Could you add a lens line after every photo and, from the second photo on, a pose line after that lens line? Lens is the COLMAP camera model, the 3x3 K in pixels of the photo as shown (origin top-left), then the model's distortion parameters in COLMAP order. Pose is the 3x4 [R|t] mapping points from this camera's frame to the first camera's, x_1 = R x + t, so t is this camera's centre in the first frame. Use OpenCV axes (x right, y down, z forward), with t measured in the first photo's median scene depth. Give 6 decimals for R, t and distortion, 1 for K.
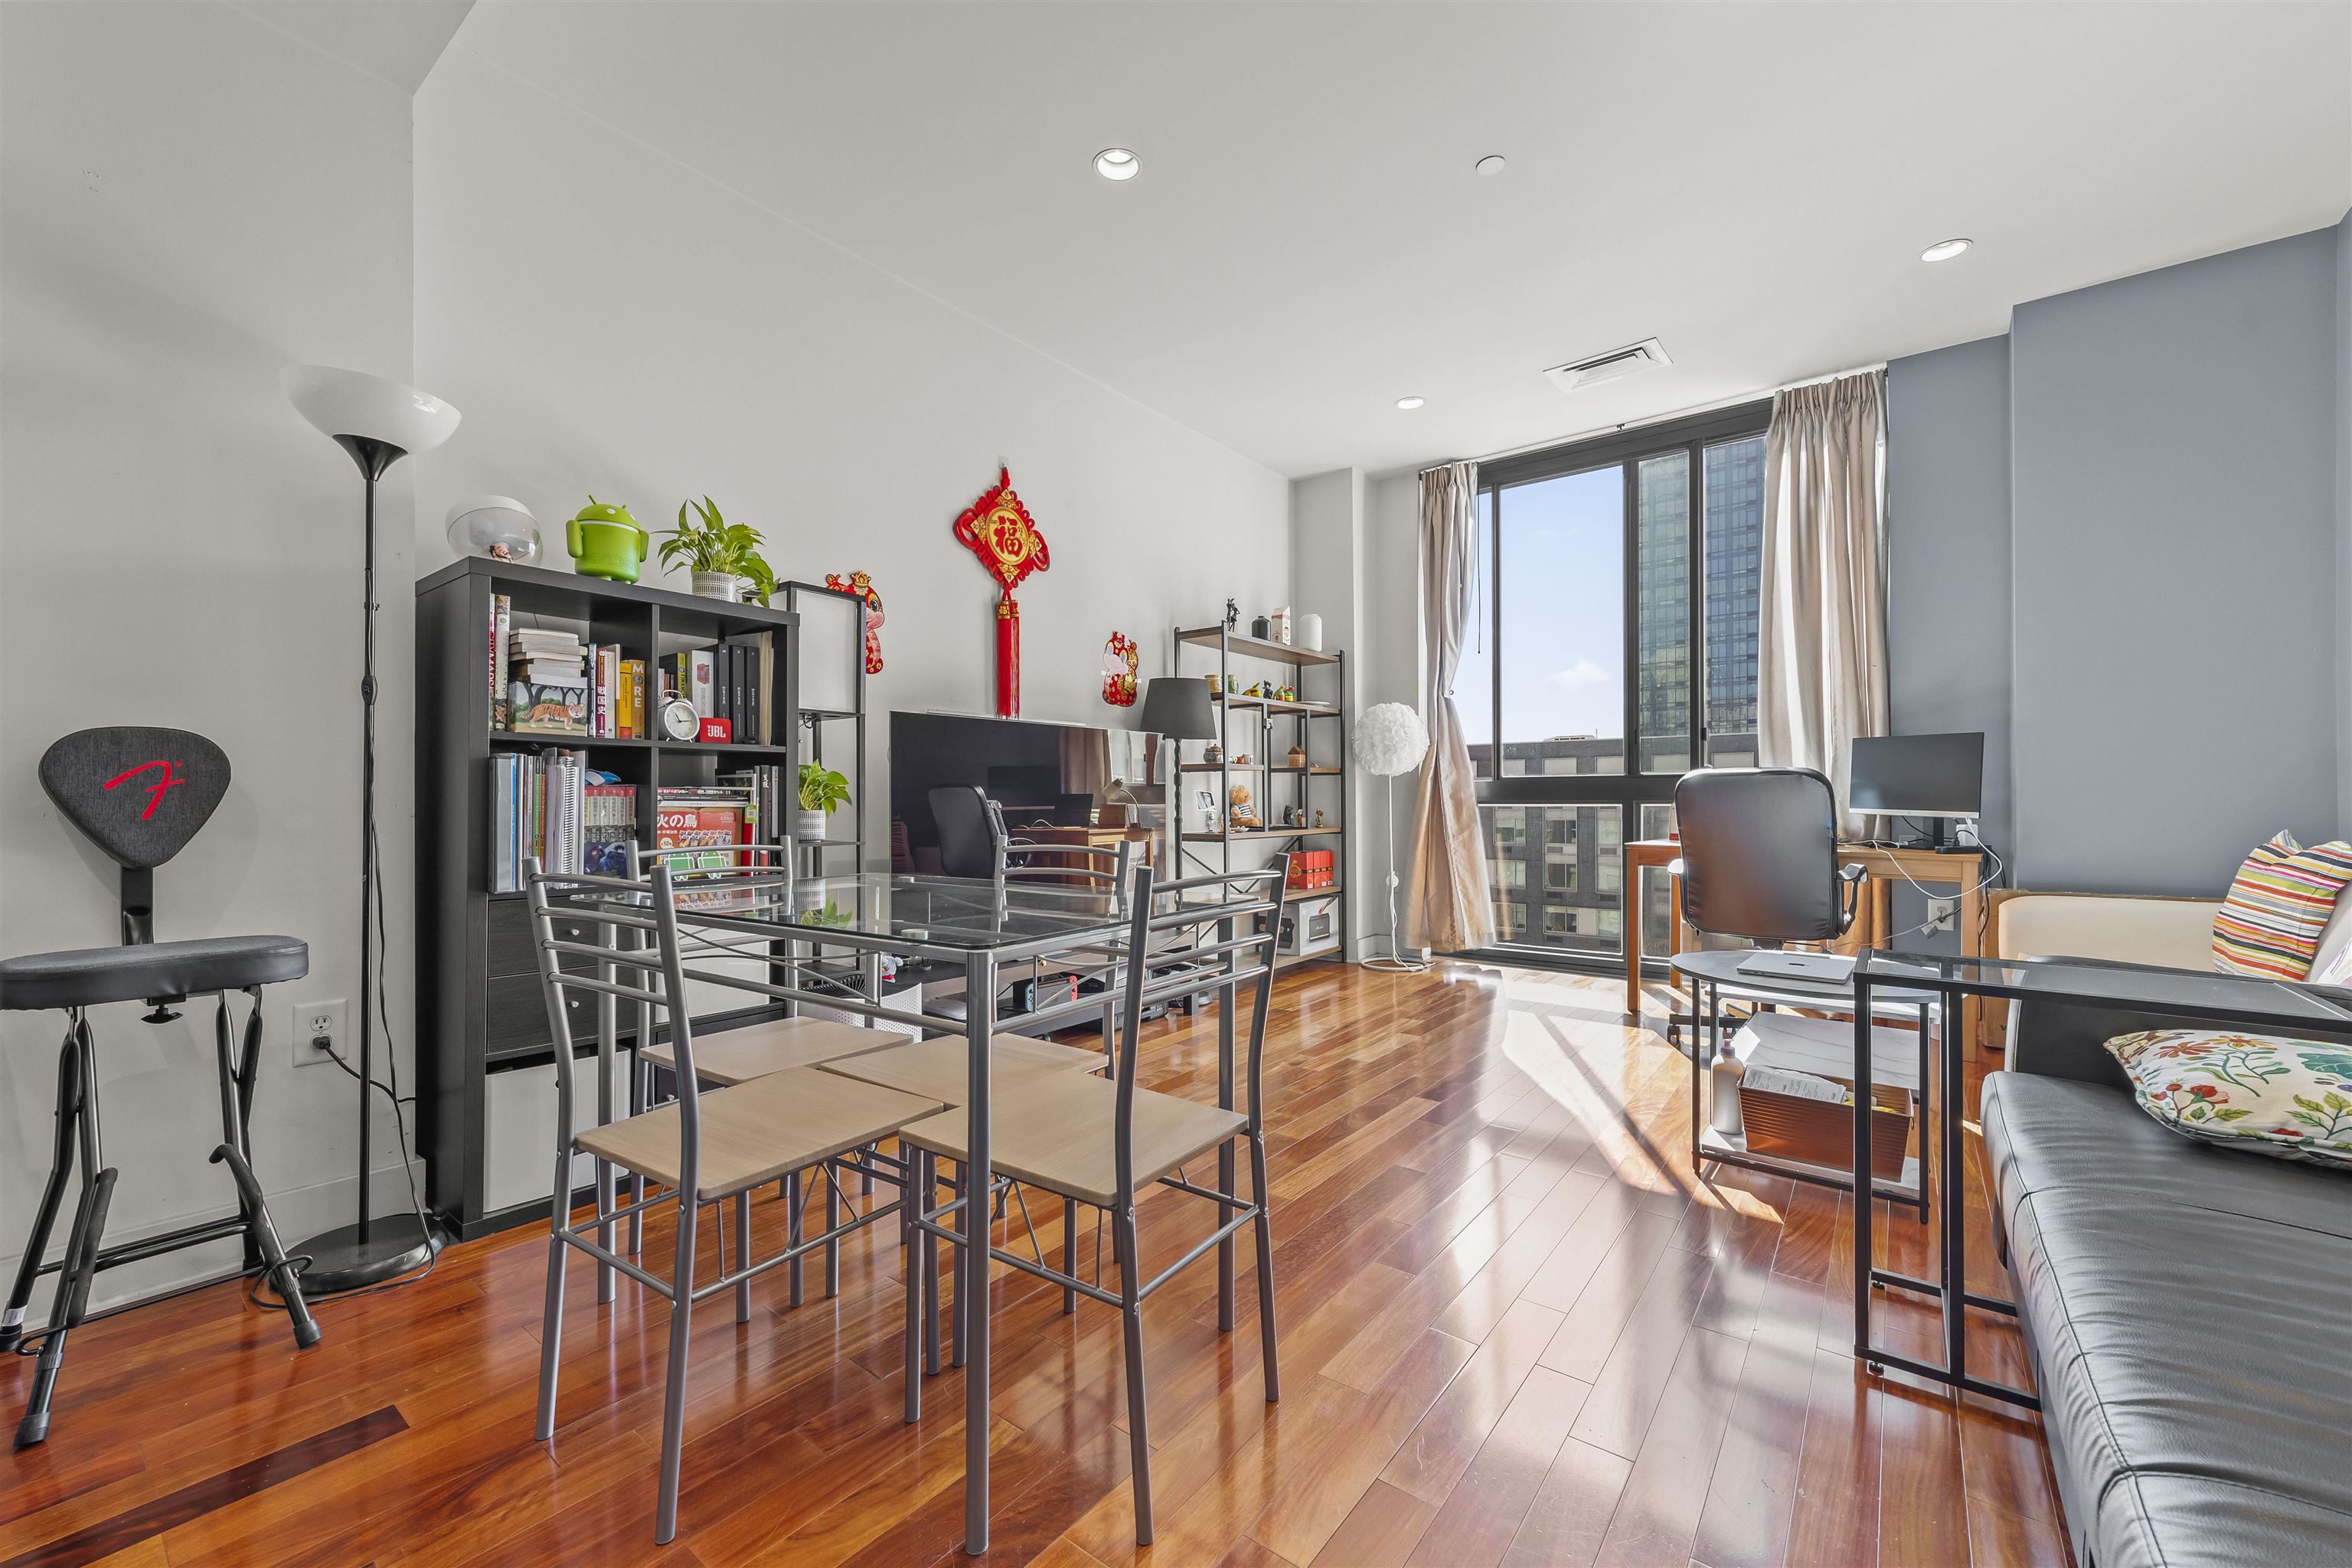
lens RADIAL K [[945.9, 0, 1164.6], [0, 945.9, 797.6], [0, 0, 1]] dist [0.001270, 0.000188]
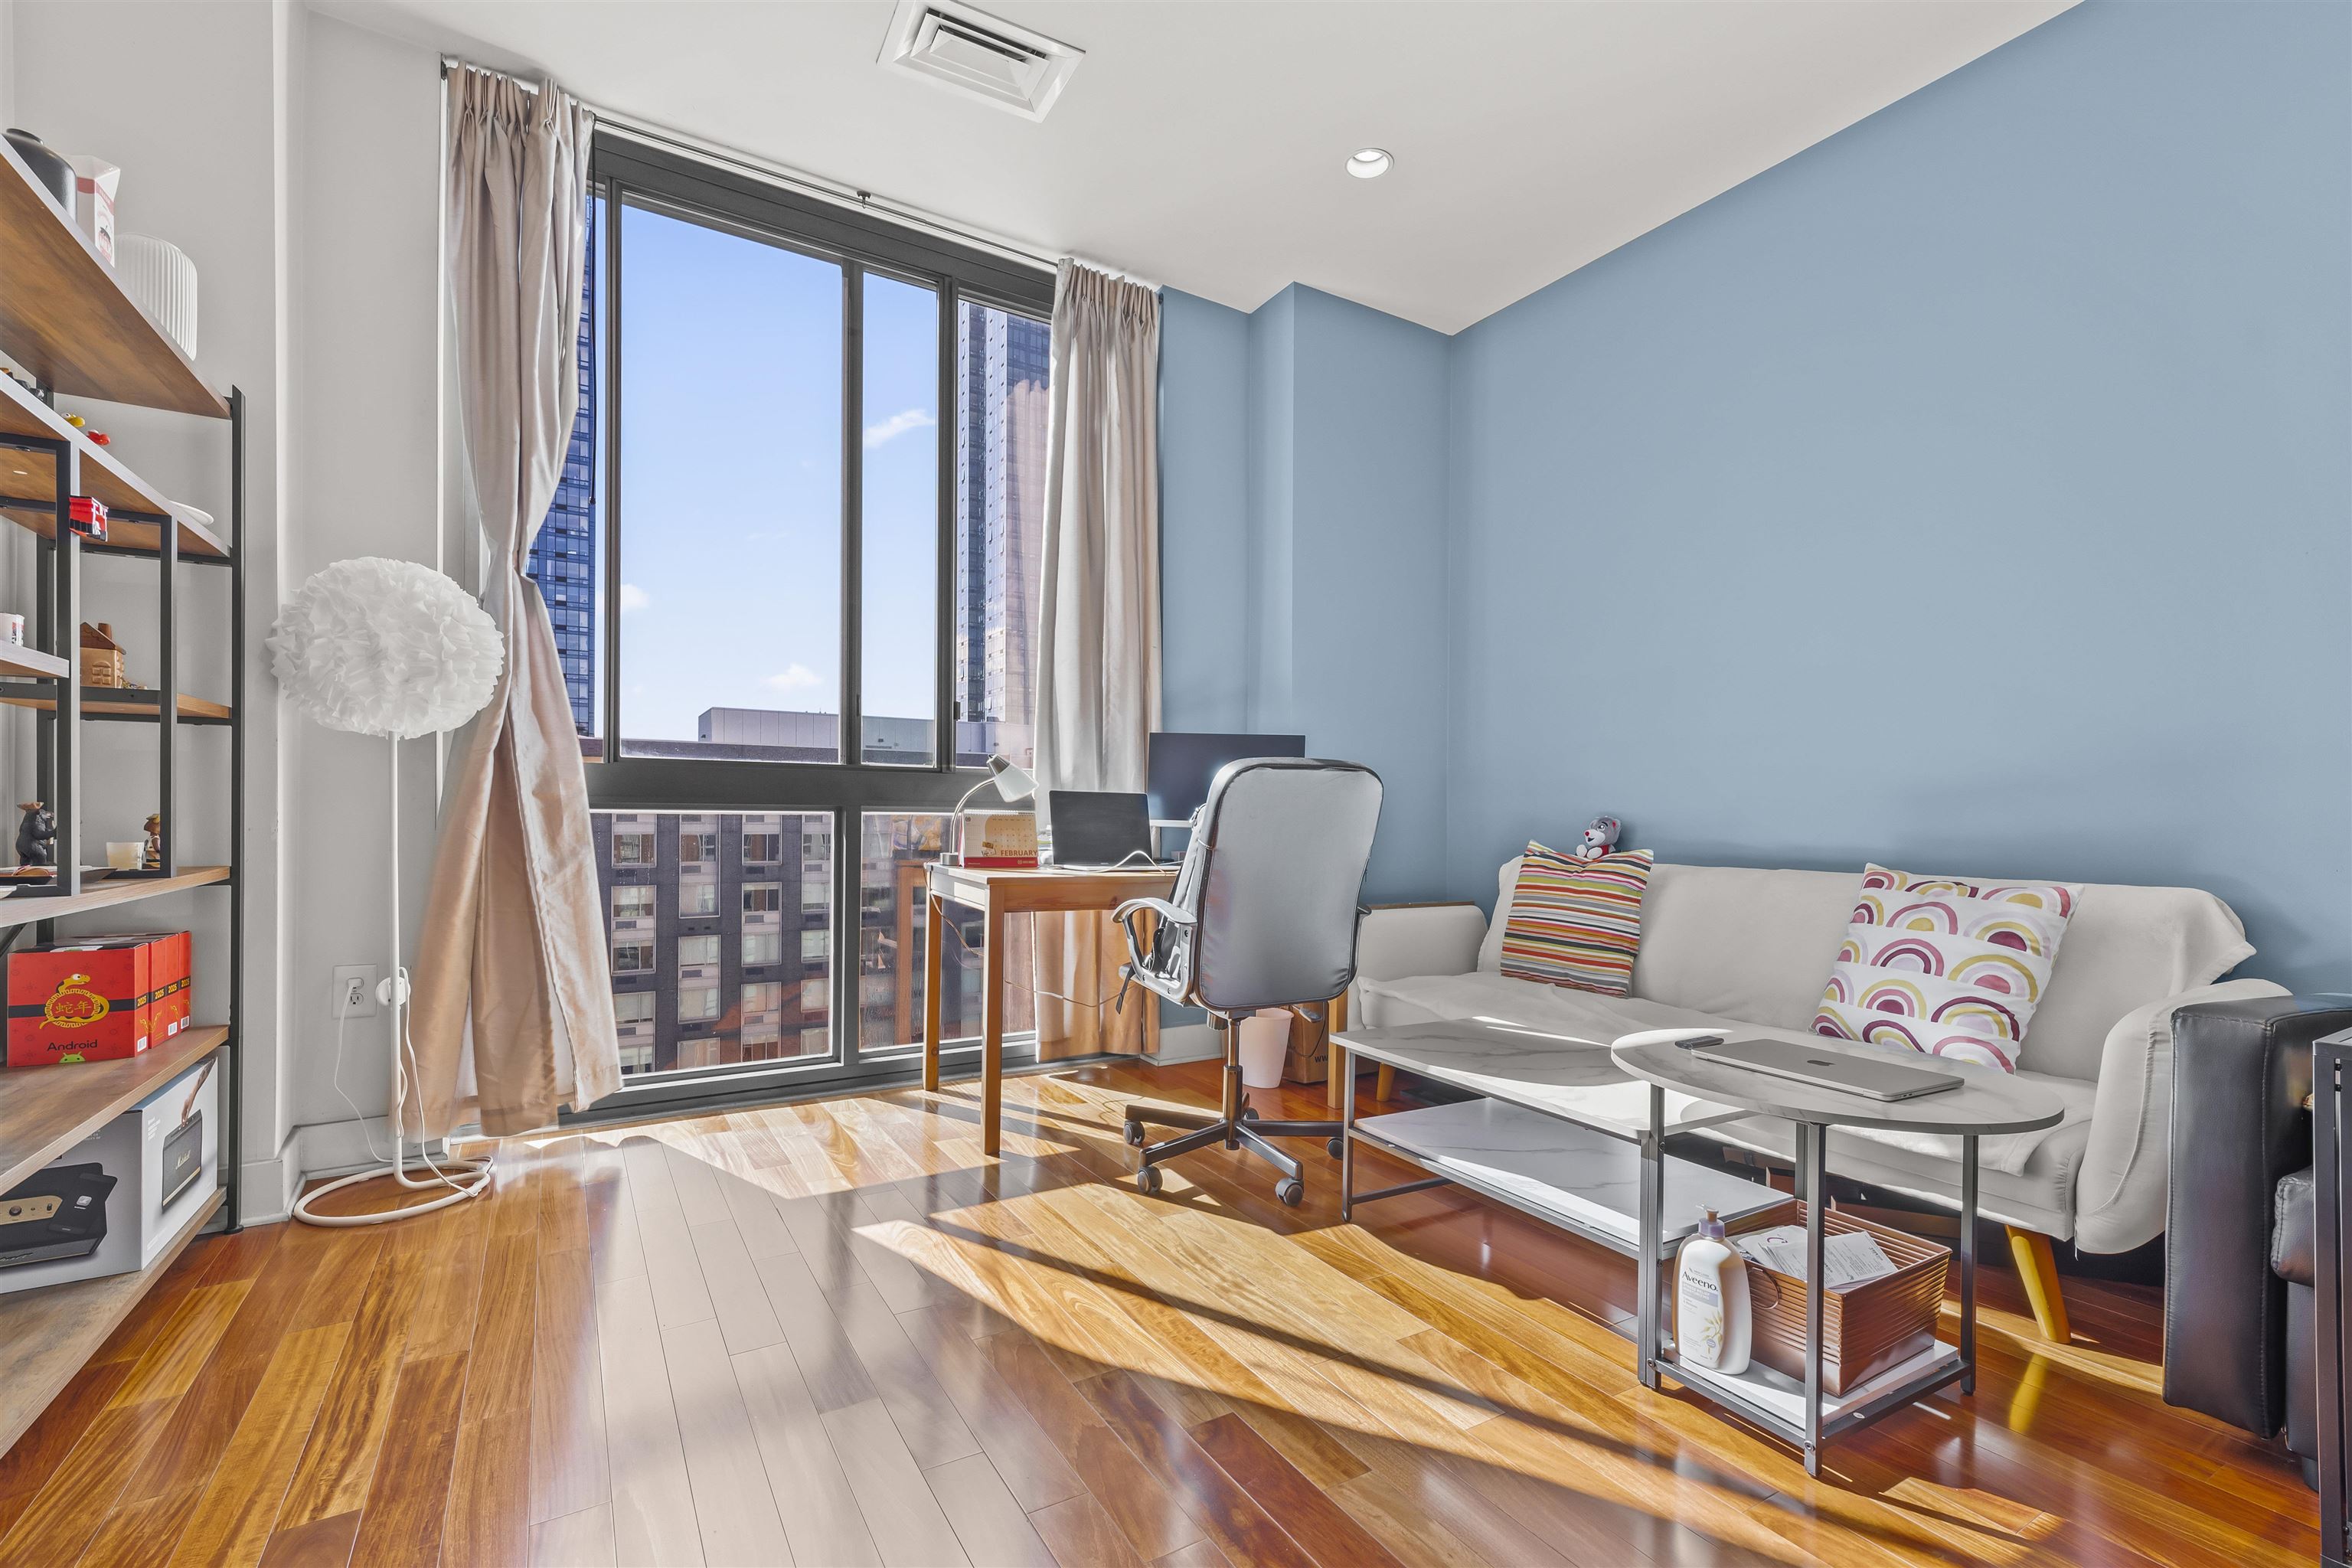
lens RADIAL K [[1013.1, 0, 1176.8], [0, 1013.1, 822.9], [0, 0, 1]] dist [0.002513, 0.000347]
pose [[0.356046, 0.002927, 0.934464, -0.105680], [-0.012926, 0.999915, 0.001793, 0.018141], [-0.934379, -0.012718, 0.356054, 1.041891]]
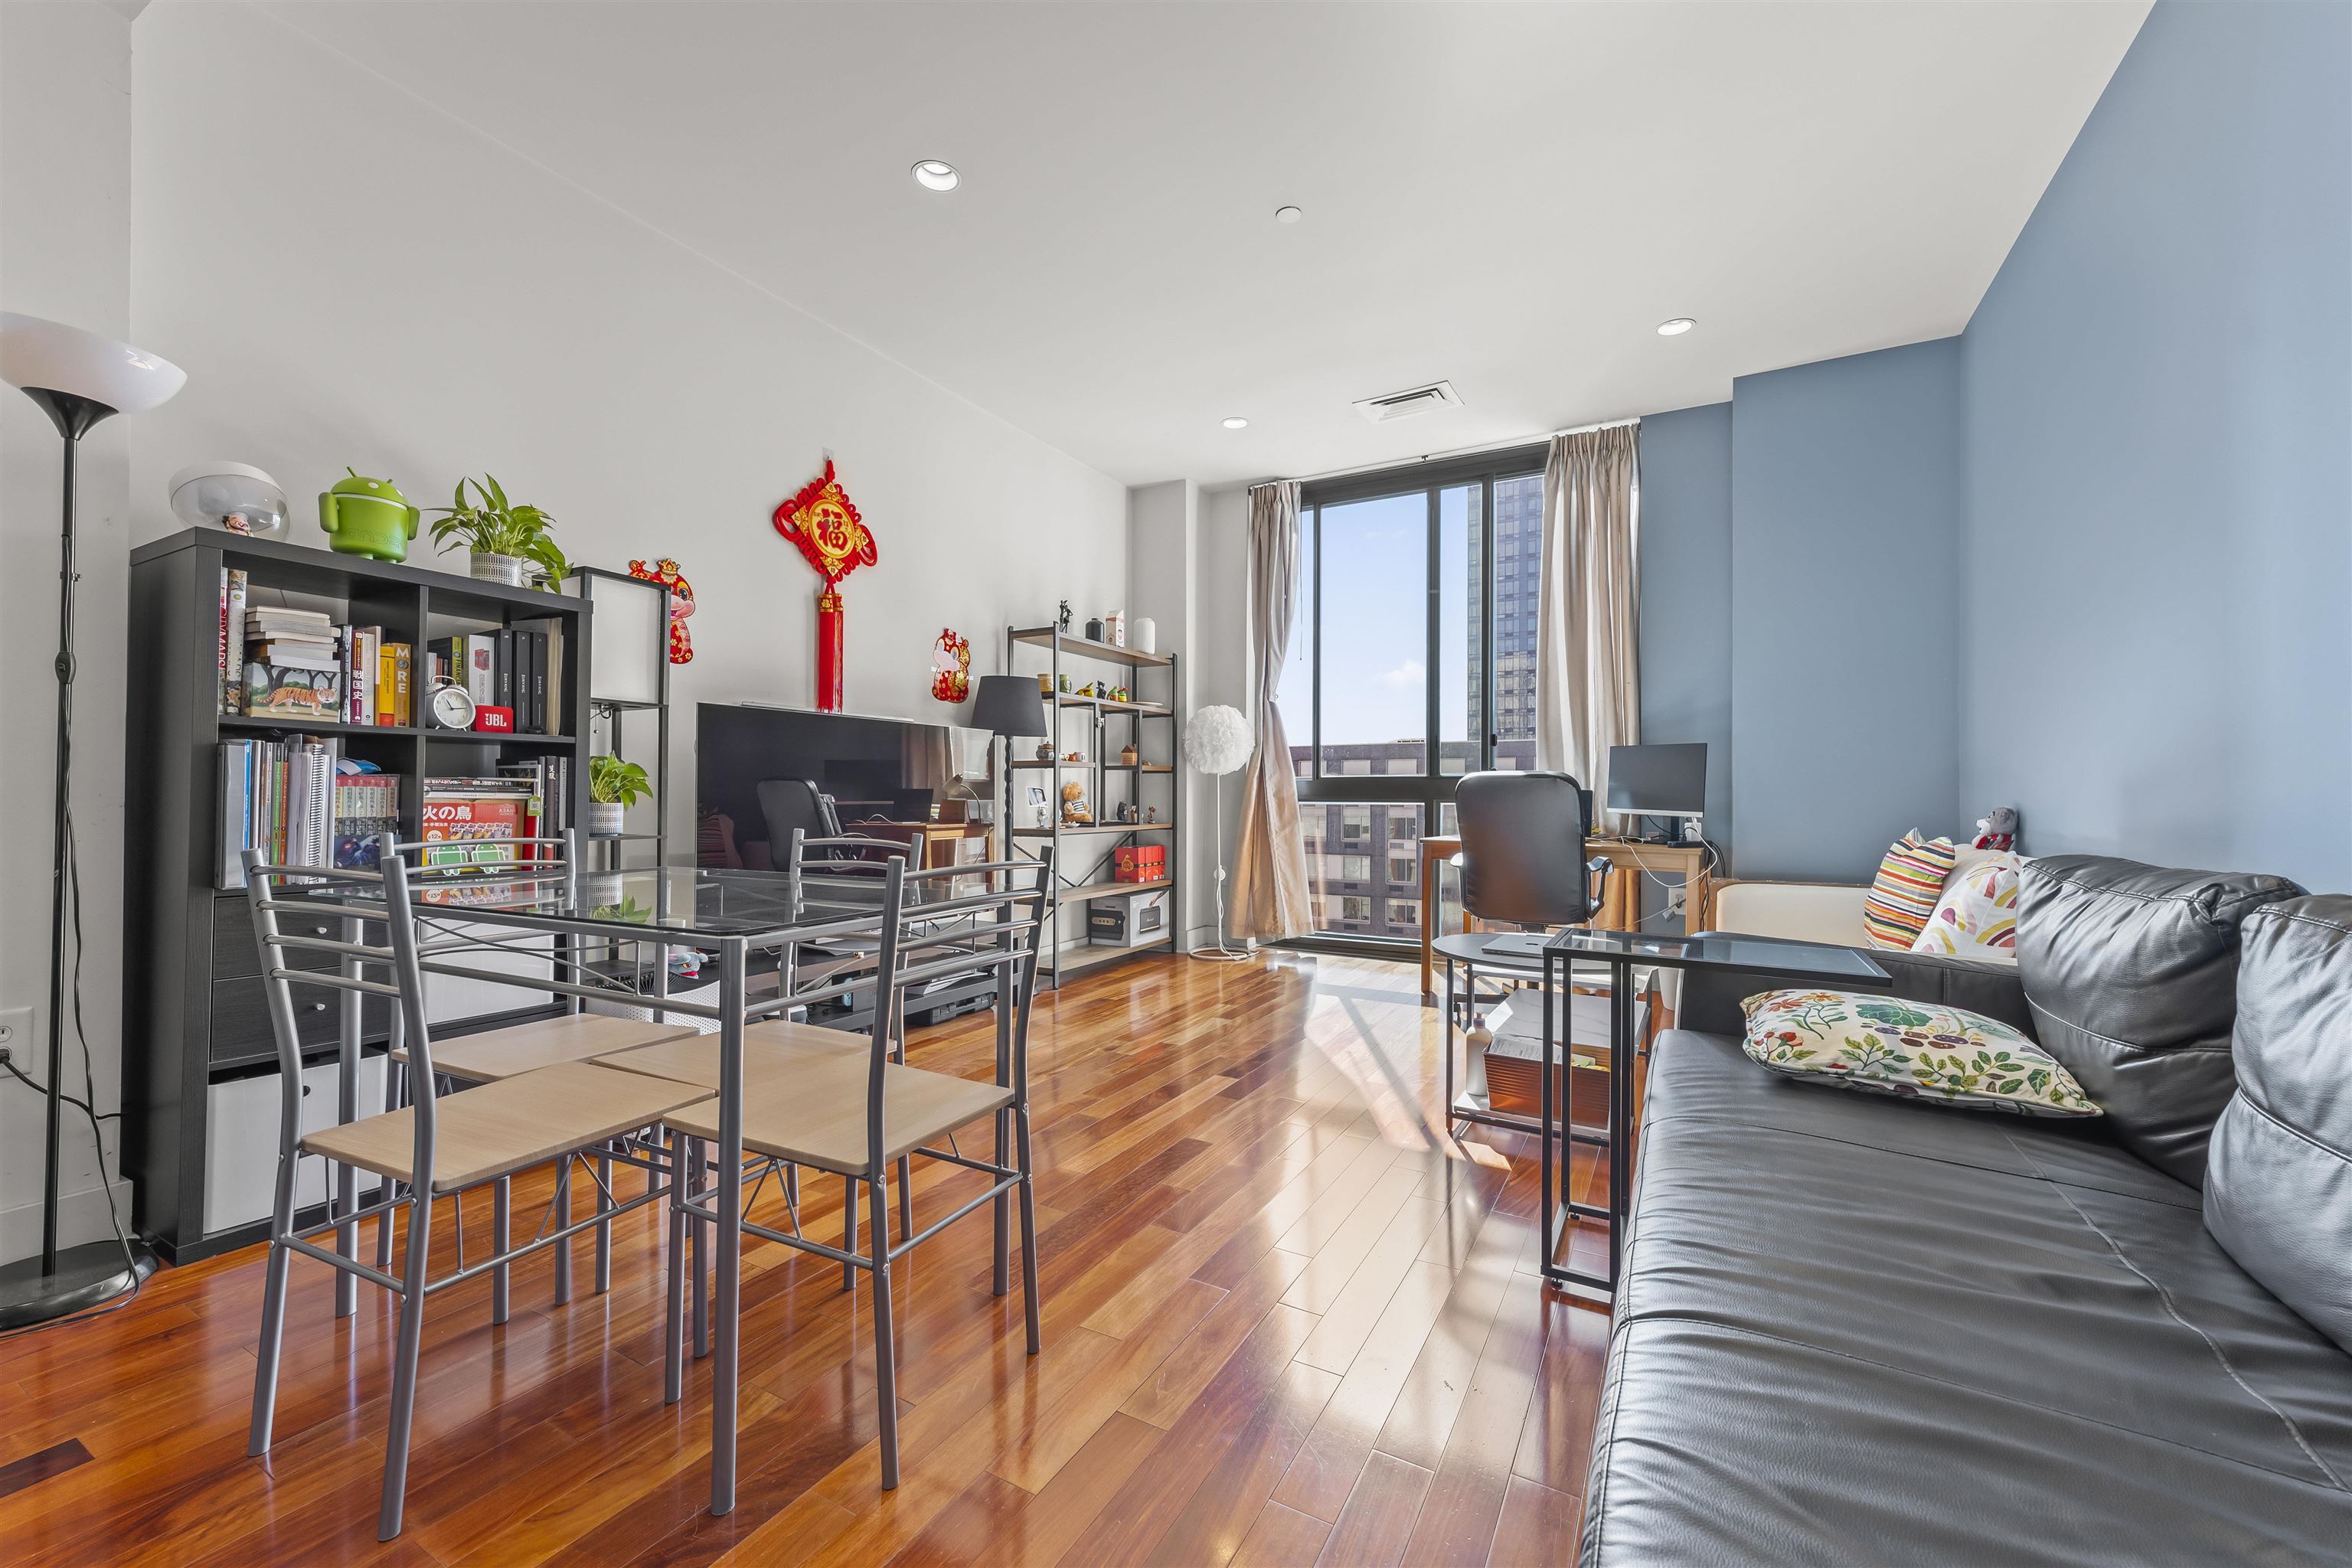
lens RADIAL K [[941.2, 0, 1177.4], [0, 941.2, 789.8], [0, 0, 1]] dist [0.001249, 0.000496]
pose [[0.987687, 0.009493, 0.156152, 0.060293], [-0.008791, 0.999948, -0.005186, -0.000185], [-0.156193, 0.003749, 0.987719, -0.051449]]
